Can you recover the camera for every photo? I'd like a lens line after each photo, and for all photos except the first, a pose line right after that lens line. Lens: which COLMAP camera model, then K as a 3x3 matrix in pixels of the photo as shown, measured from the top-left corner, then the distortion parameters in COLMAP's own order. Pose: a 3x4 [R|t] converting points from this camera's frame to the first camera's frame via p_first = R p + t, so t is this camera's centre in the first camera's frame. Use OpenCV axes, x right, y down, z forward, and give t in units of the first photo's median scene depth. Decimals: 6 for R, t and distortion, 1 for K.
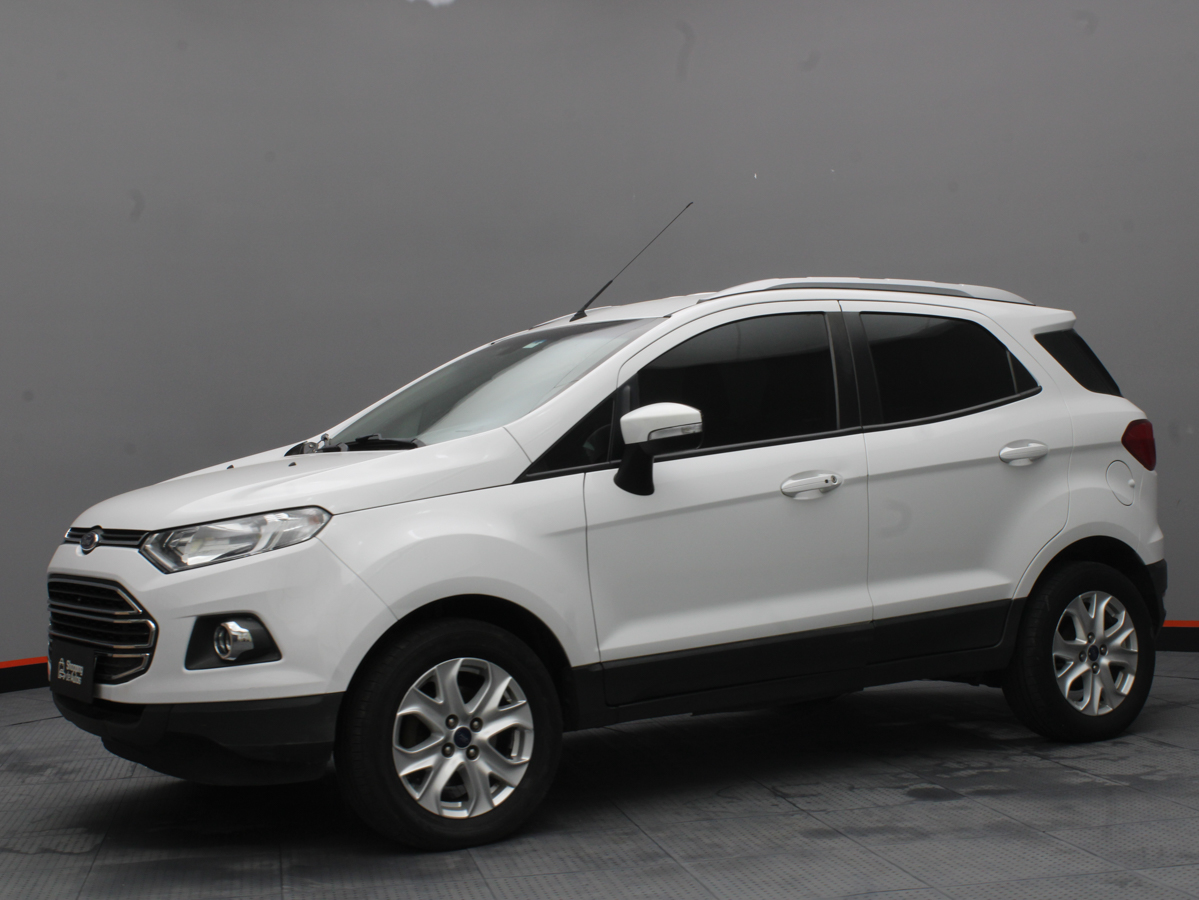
lens RADIAL K [[1763.2, 0, 599.5], [0, 1763.2, 450.0], [0, 0, 1]] dist [-0.024902, -0.060779]
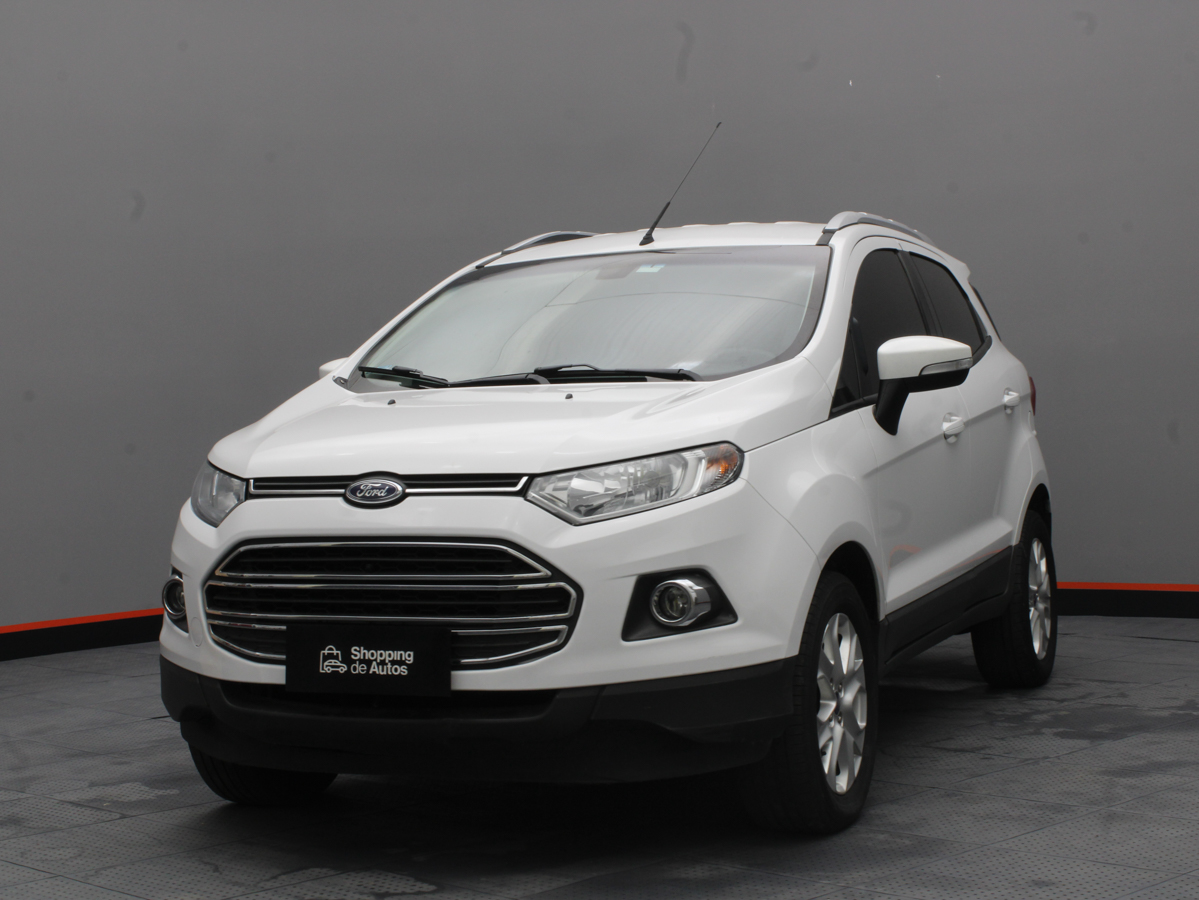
lens RADIAL K [[1981.9, 0, 599.5], [0, 1981.9, 450.0], [0, 0, 1]] dist [-0.015534, 0.002015]
pose [[0.830892, -0.000385, 0.556433, -0.700935], [-0.003398, 0.999978, 0.005767, 0.028653], [-0.556423, -0.006682, 0.830872, 0.225845]]
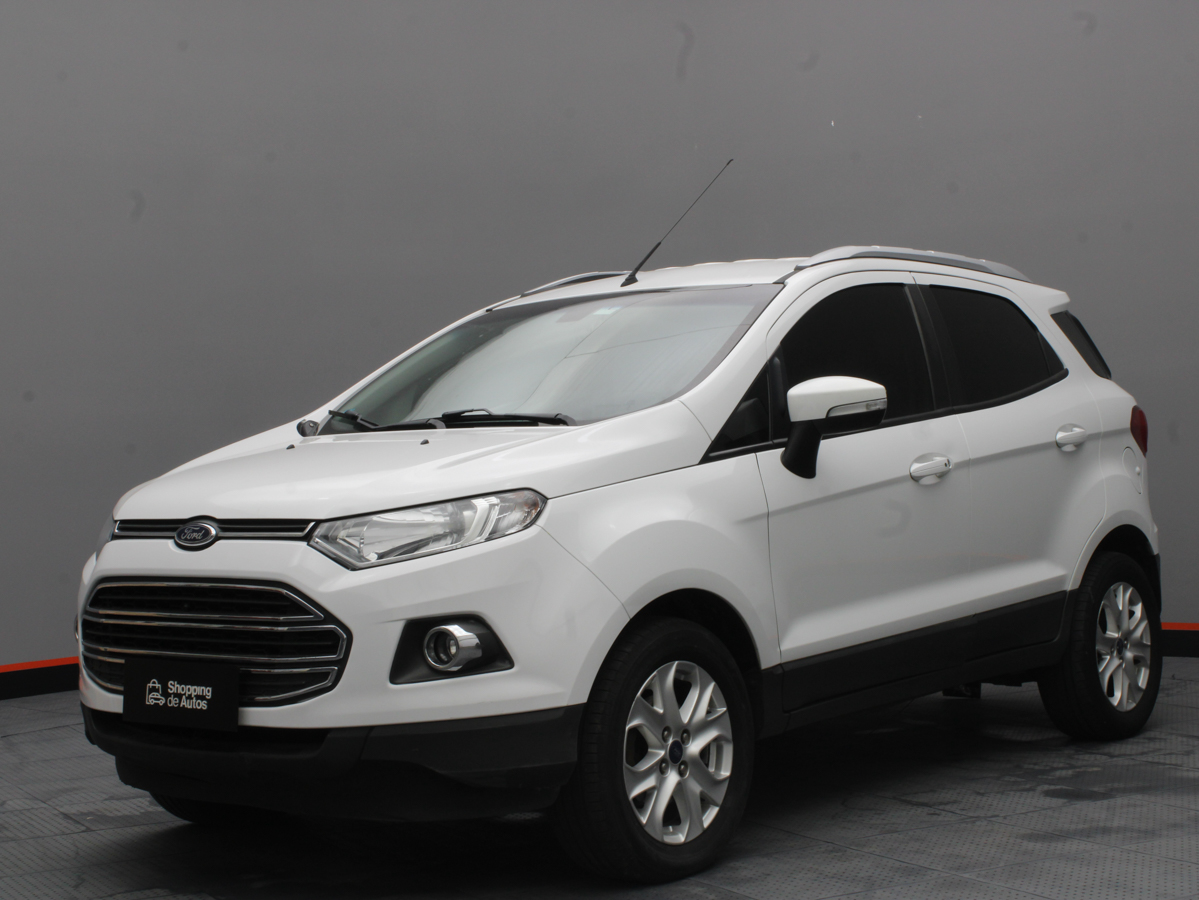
lens RADIAL K [[1981.9, 0, 599.5], [0, 1981.9, 450.0], [0, 0, 1]] dist [-0.015534, 0.002015]
pose [[0.950651, 0.004187, 0.310233, -0.402339], [-0.003321, 0.999989, -0.003321, 0.015199], [-0.310243, 0.002127, 0.950655, 0.068729]]
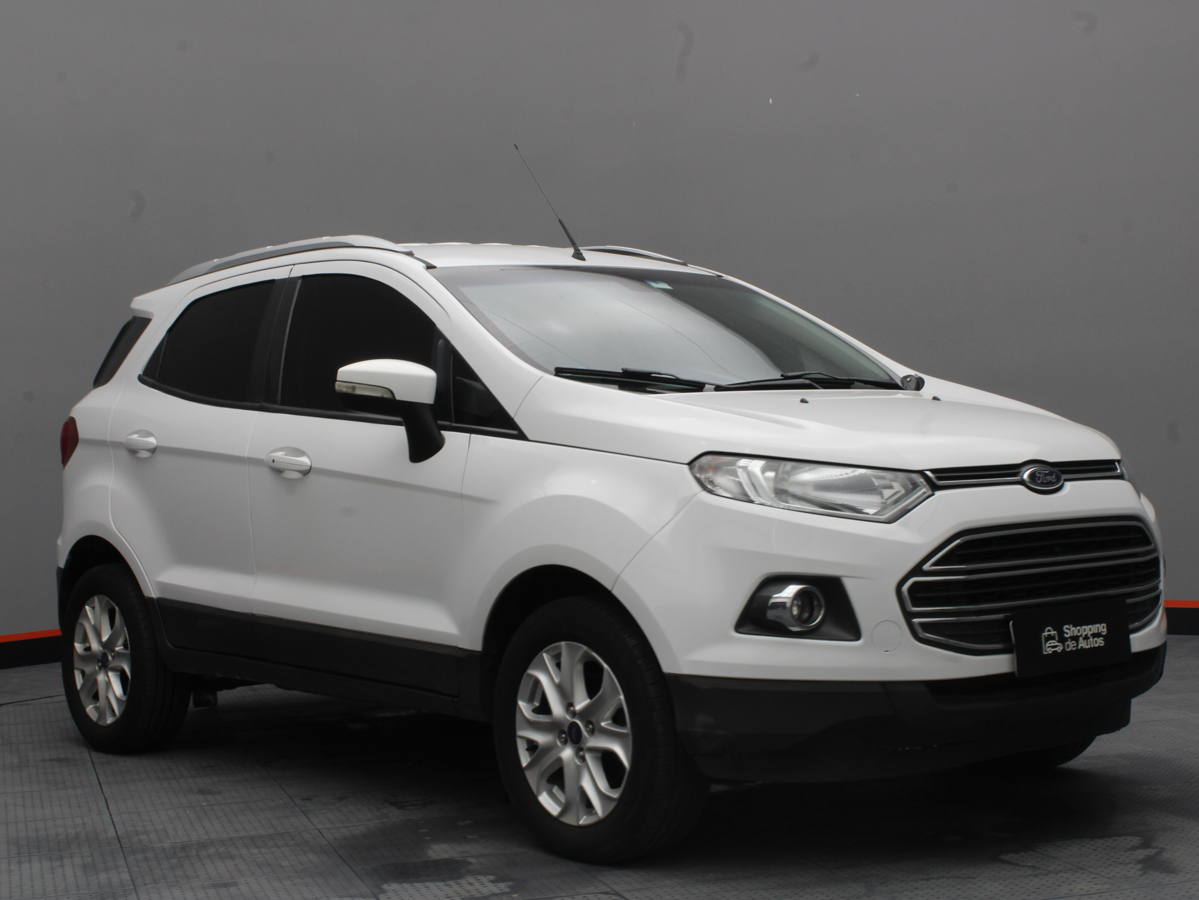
lens RADIAL K [[1947.9, 0, 605.3], [0, 1947.9, 435.3], [0, 0, 1]] dist [-0.013588, 0.023555]
pose [[-0.103364, 0.040154, 0.993833, -1.177396], [0.027151, 0.998926, -0.037536, 0.061119], [-0.994273, 0.023104, -0.104343, 1.311618]]
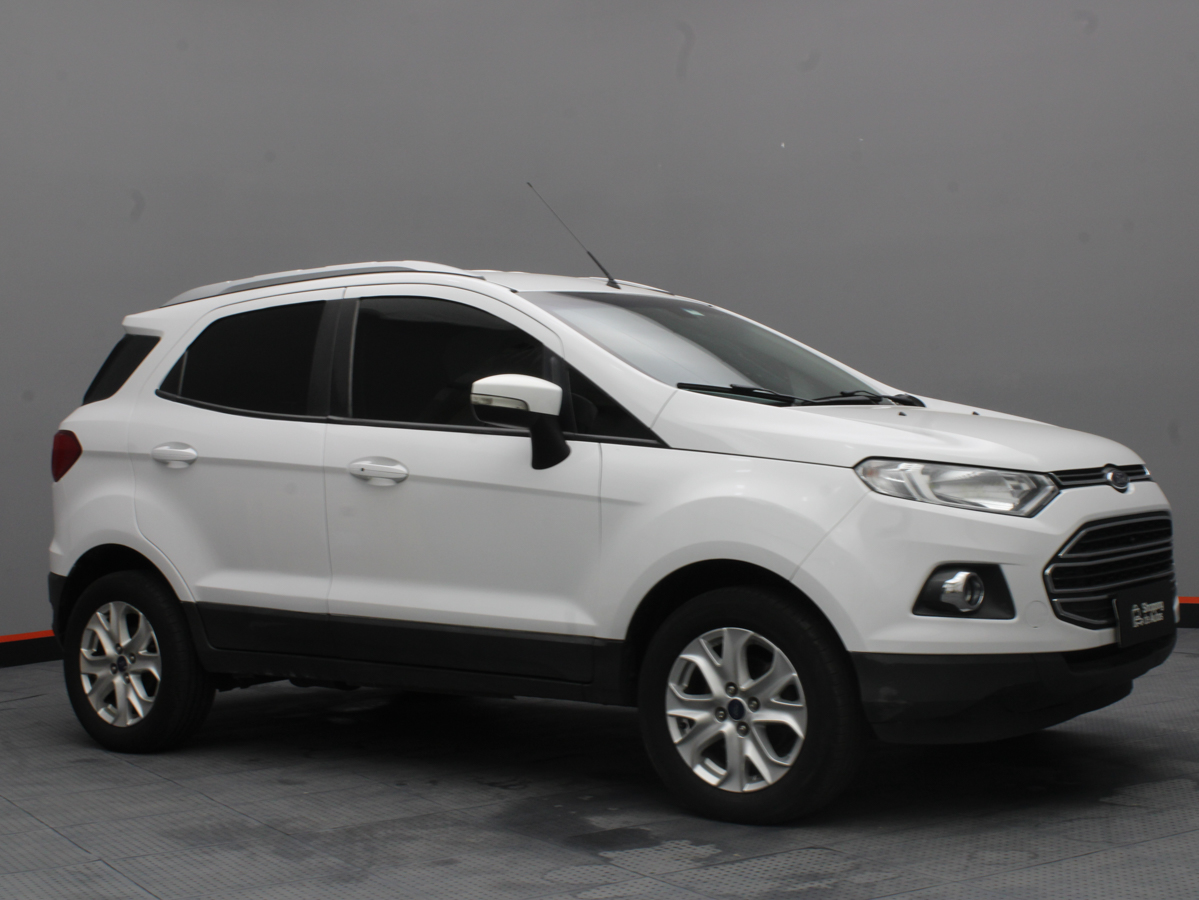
lens RADIAL K [[1763.2, 0, 599.5], [0, 1763.2, 450.0], [0, 0, 1]] dist [-0.024902, -0.060779]
pose [[-0.343527, 0.045869, 0.938022, -1.090524], [0.036238, 0.998710, -0.035565, 0.060231], [-0.938443, 0.021775, -0.344746, 1.702614]]
